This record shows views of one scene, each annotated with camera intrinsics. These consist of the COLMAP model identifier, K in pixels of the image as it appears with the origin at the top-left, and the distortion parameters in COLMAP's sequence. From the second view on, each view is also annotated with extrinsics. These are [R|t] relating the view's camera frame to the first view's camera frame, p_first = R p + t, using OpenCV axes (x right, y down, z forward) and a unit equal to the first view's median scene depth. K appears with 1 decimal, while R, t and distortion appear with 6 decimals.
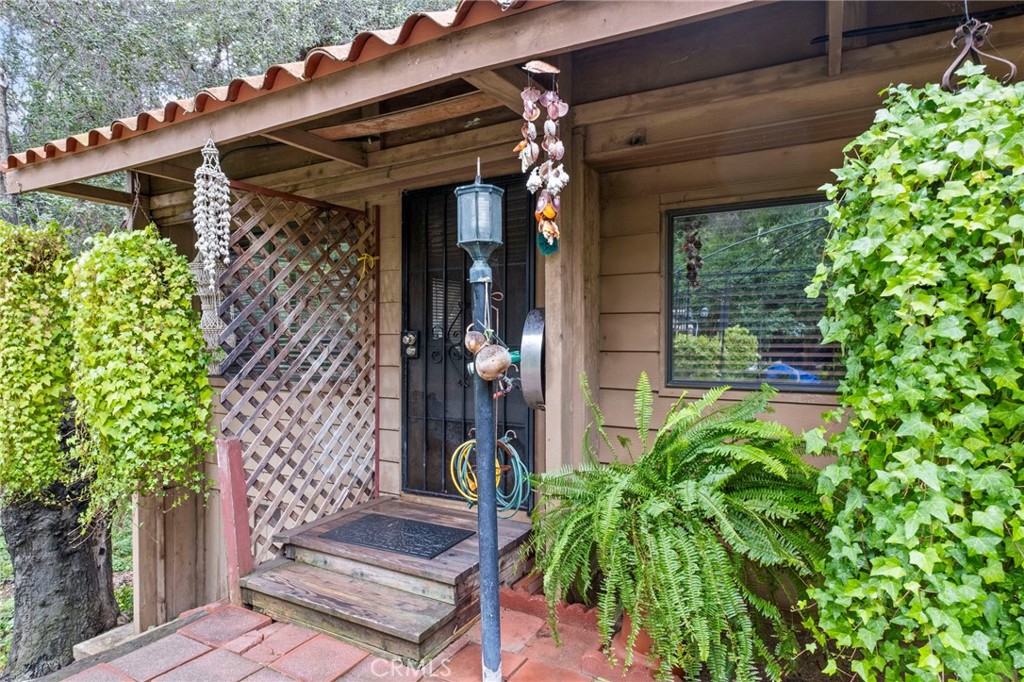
lens RADIAL K [[580.4, 0, 512.0], [0, 580.4, 341.0], [0, 0, 1]] dist [0.021790, -0.029347]
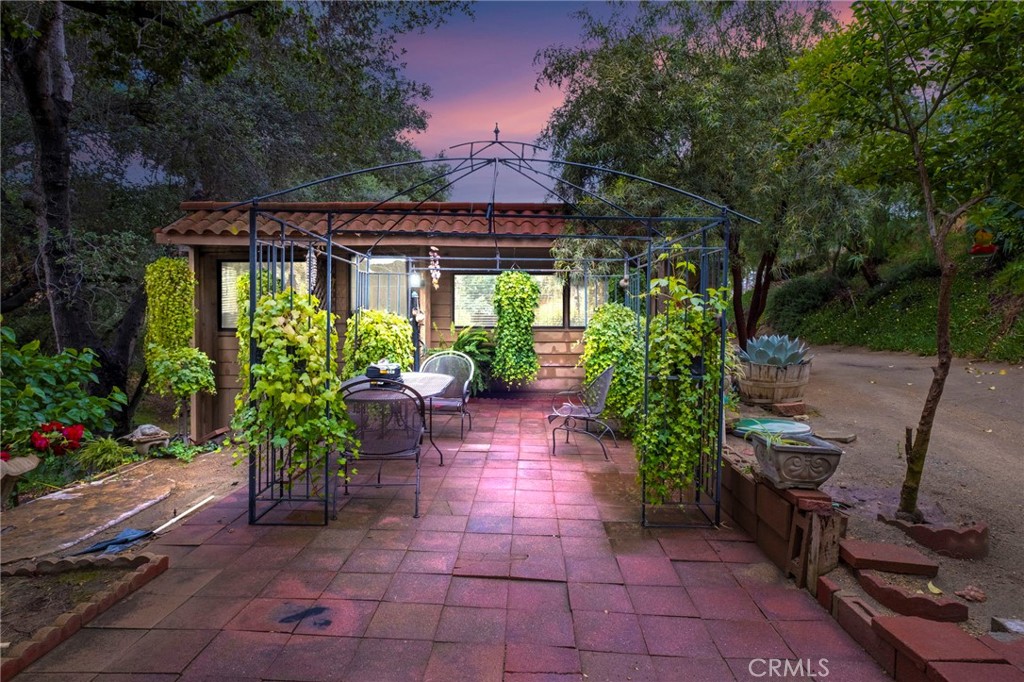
lens RADIAL K [[635.7, 0, 512.0], [0, 635.7, 341.0], [0, 0, 1]] dist [0.021517, 0.000449]
pose [[0.883617, -0.020413, 0.467765, -1.983803], [0.004420, 0.999368, 0.035261, 0.052931], [-0.468189, -0.029090, 0.883149, -4.097064]]
